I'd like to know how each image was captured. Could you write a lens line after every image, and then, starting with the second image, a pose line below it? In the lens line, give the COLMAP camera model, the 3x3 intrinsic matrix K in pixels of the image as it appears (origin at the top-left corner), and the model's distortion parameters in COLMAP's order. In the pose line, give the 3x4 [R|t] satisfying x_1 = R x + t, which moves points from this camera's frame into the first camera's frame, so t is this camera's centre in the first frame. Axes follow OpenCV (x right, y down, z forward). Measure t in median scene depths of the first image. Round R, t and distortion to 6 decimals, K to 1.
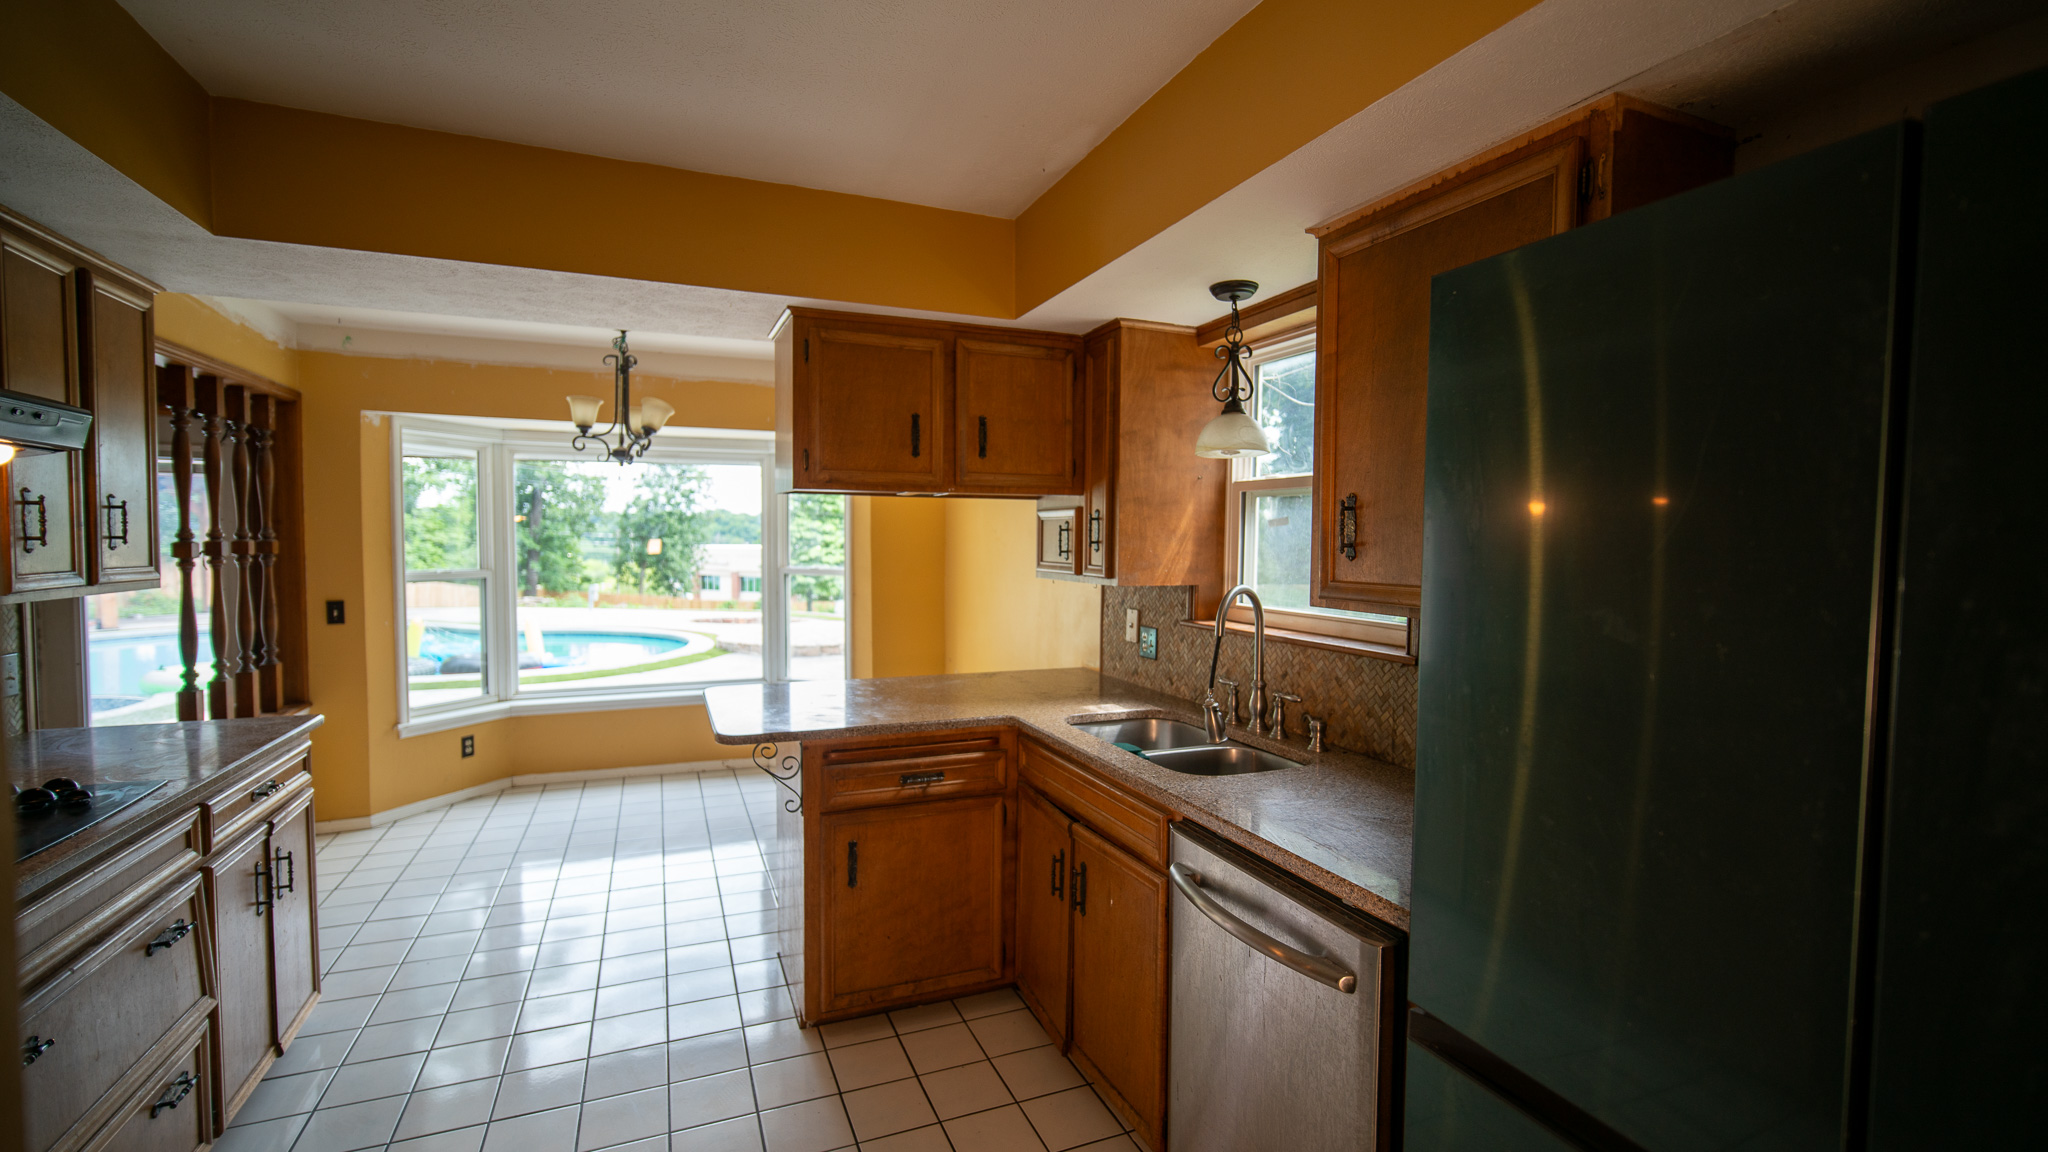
lens RADIAL K [[887.0, 0, 1024.6], [0, 887.0, 579.0], [0, 0, 1]] dist [-0.014029, 0.004790]
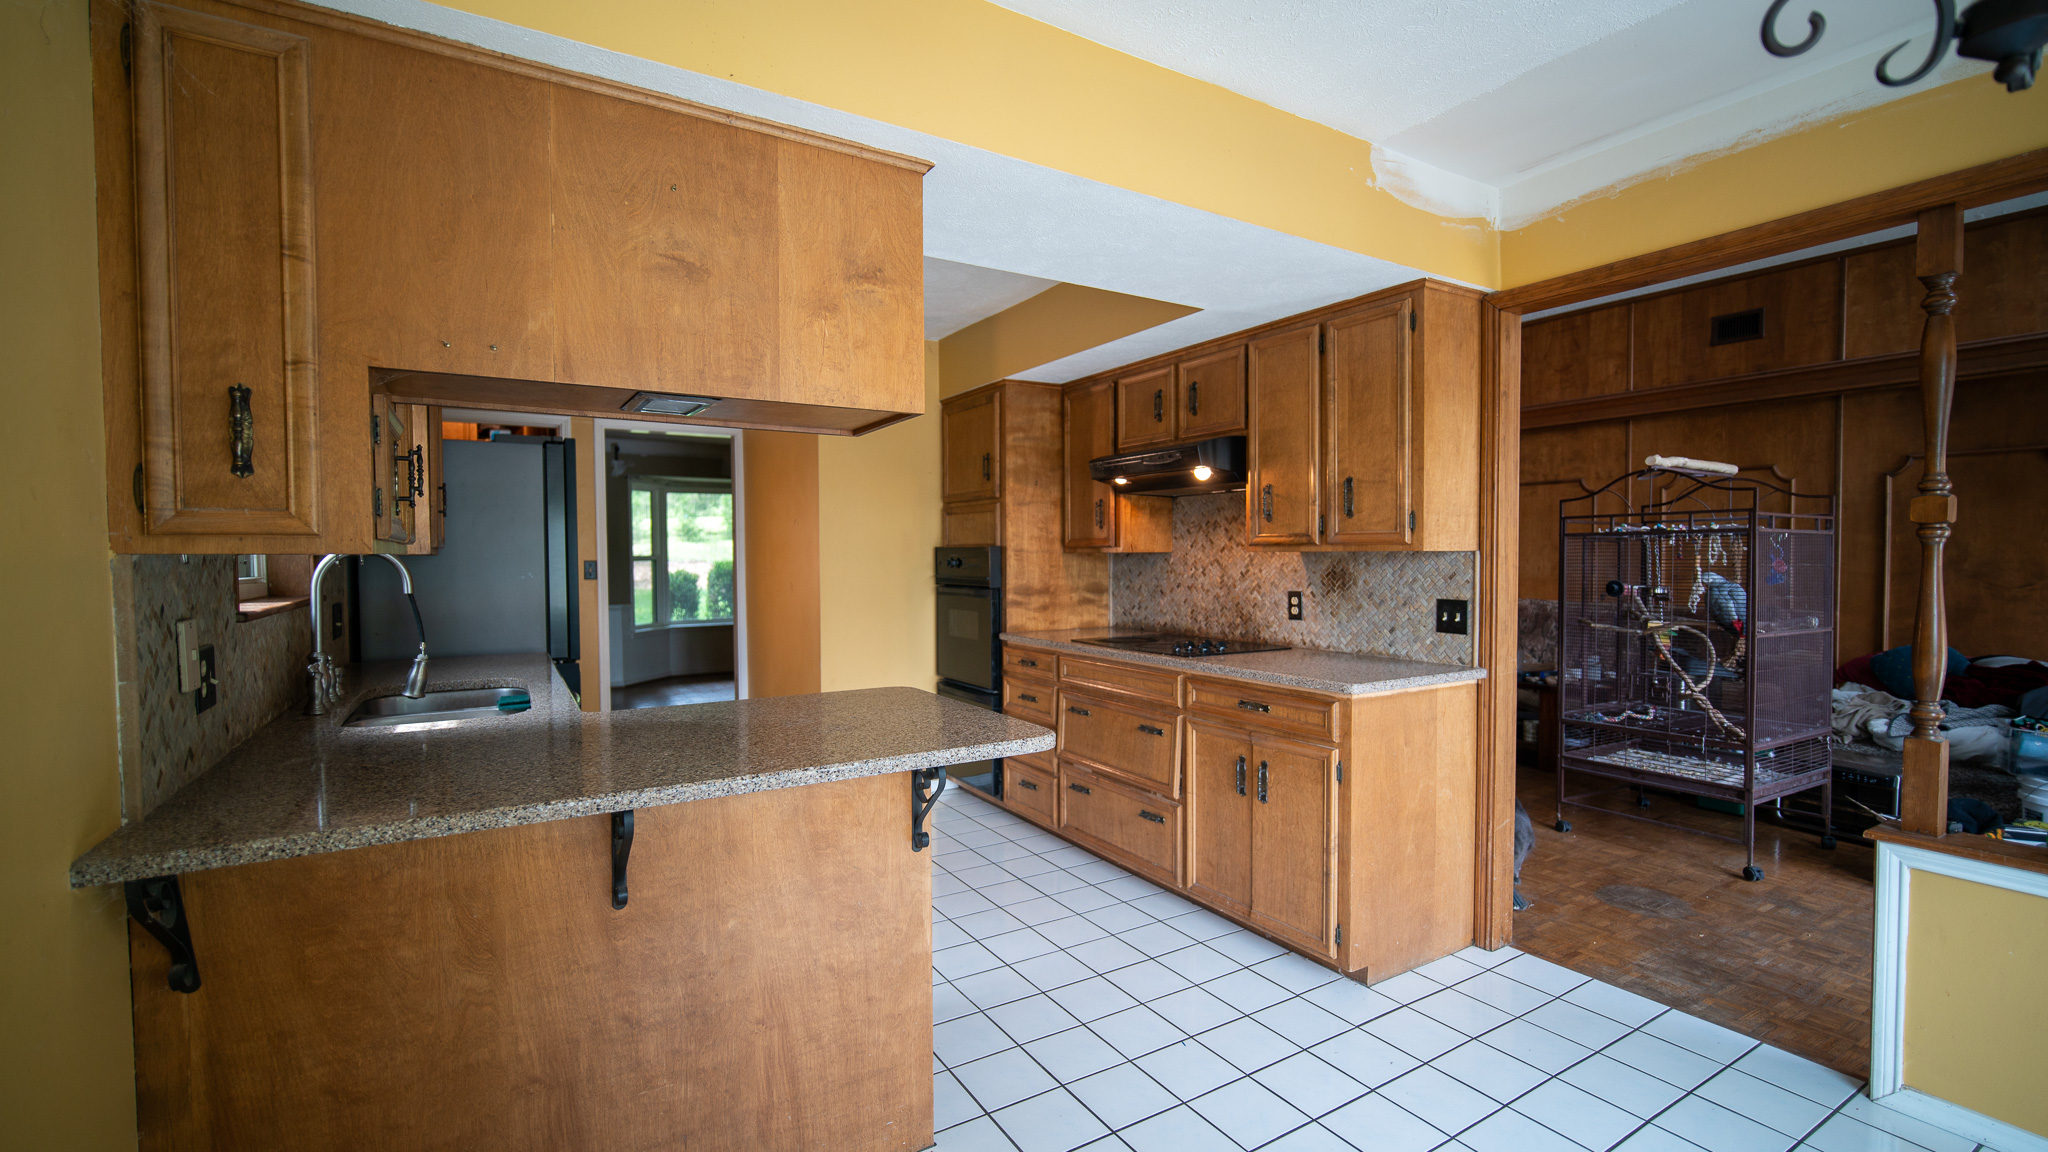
lens RADIAL K [[887.0, 0, 1024.0], [0, 887.0, 580.1], [0, 0, 1]] dist [-0.014029, 0.004790]
pose [[-0.988592, 0.002528, -0.150599, -0.258147], [-0.008731, 0.997216, 0.074055, -0.025569], [0.150367, 0.074525, -0.985817, 1.658683]]
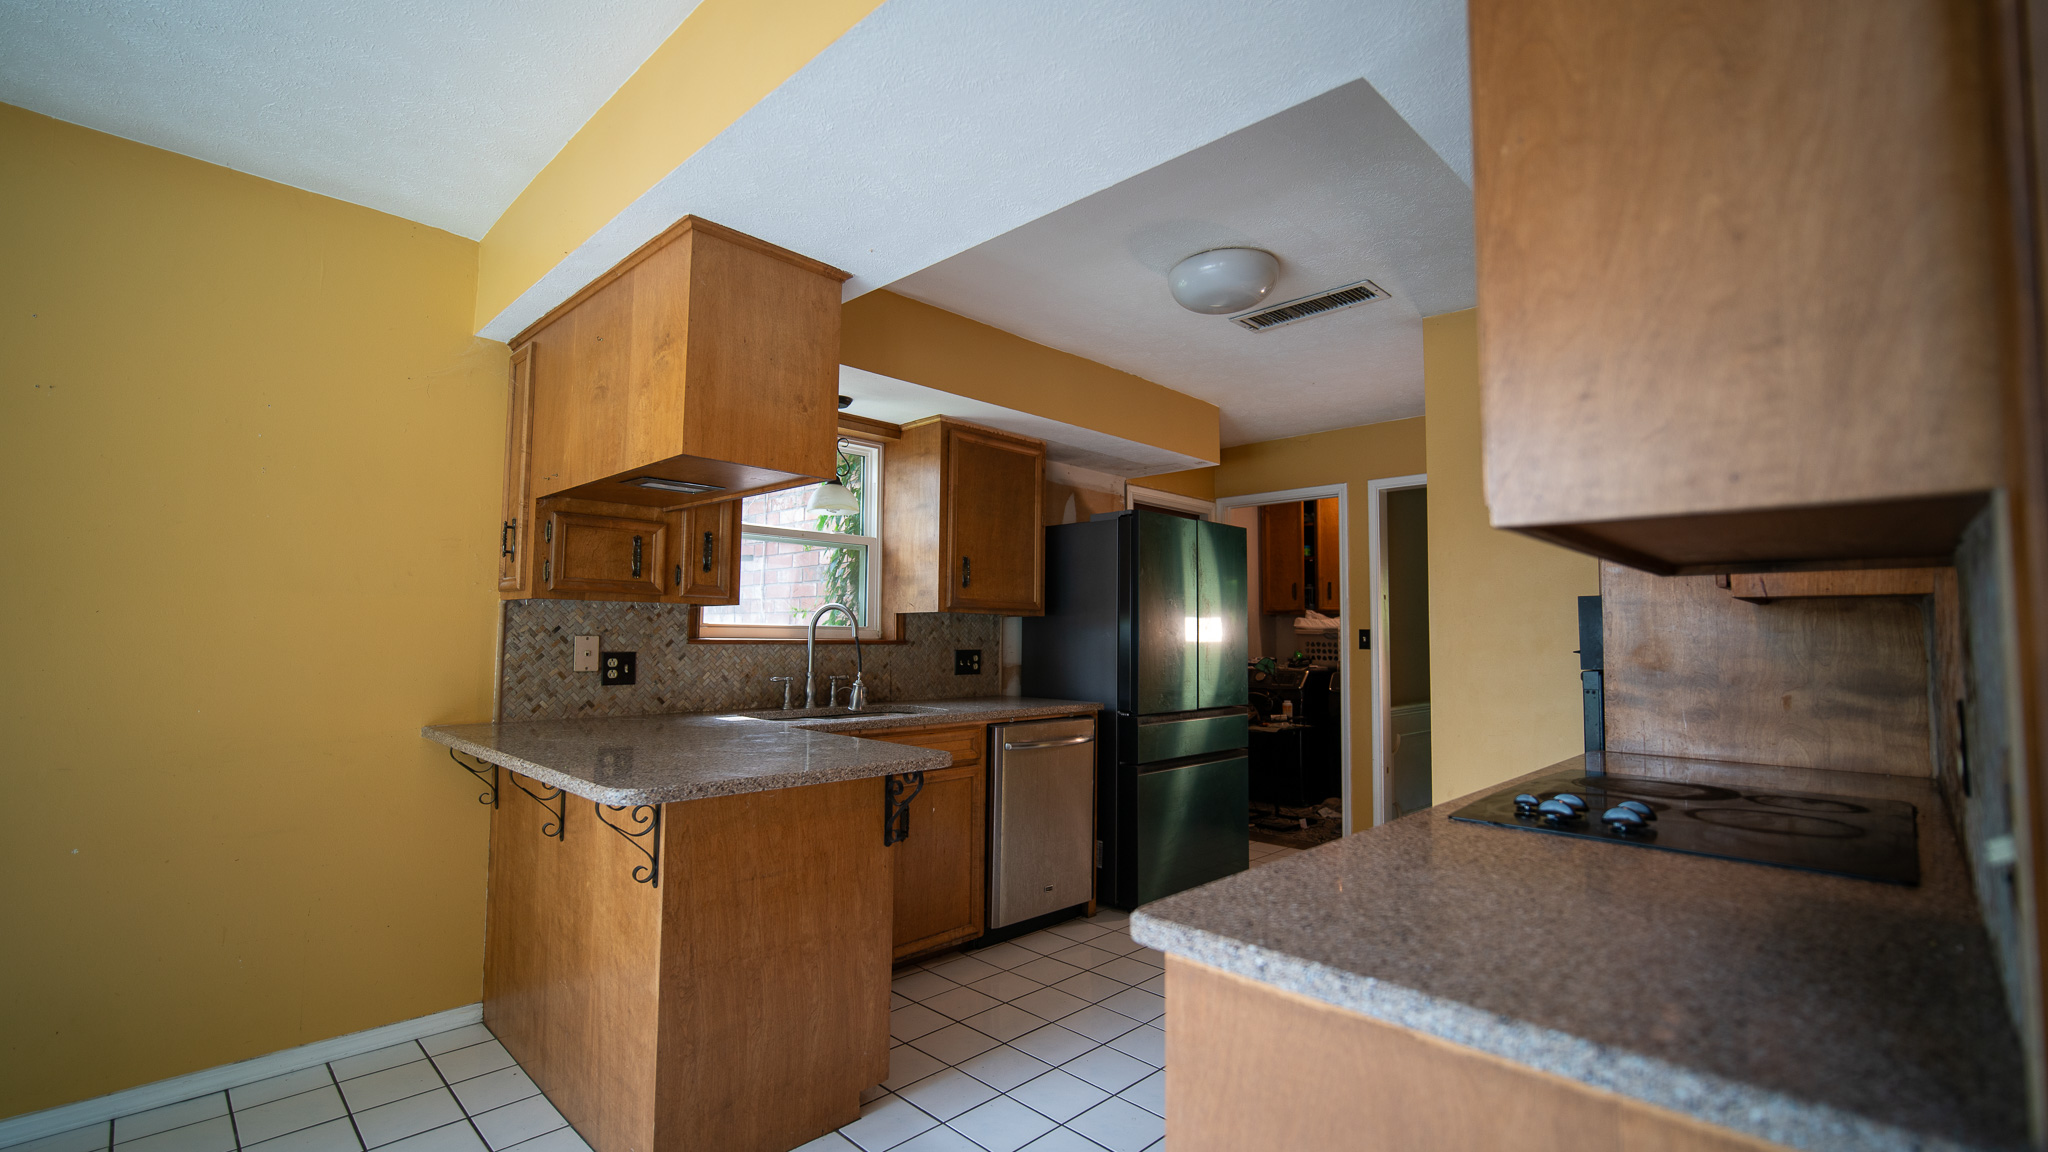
lens RADIAL K [[887.0, 0, 1023.6], [0, 887.0, 580.5], [0, 0, 1]] dist [-0.014029, 0.004790]
pose [[-0.386093, 0.047564, 0.921233, -0.977545], [0.028942, 0.998803, -0.039439, 0.029118], [-0.922006, 0.011435, -0.387008, 1.031069]]
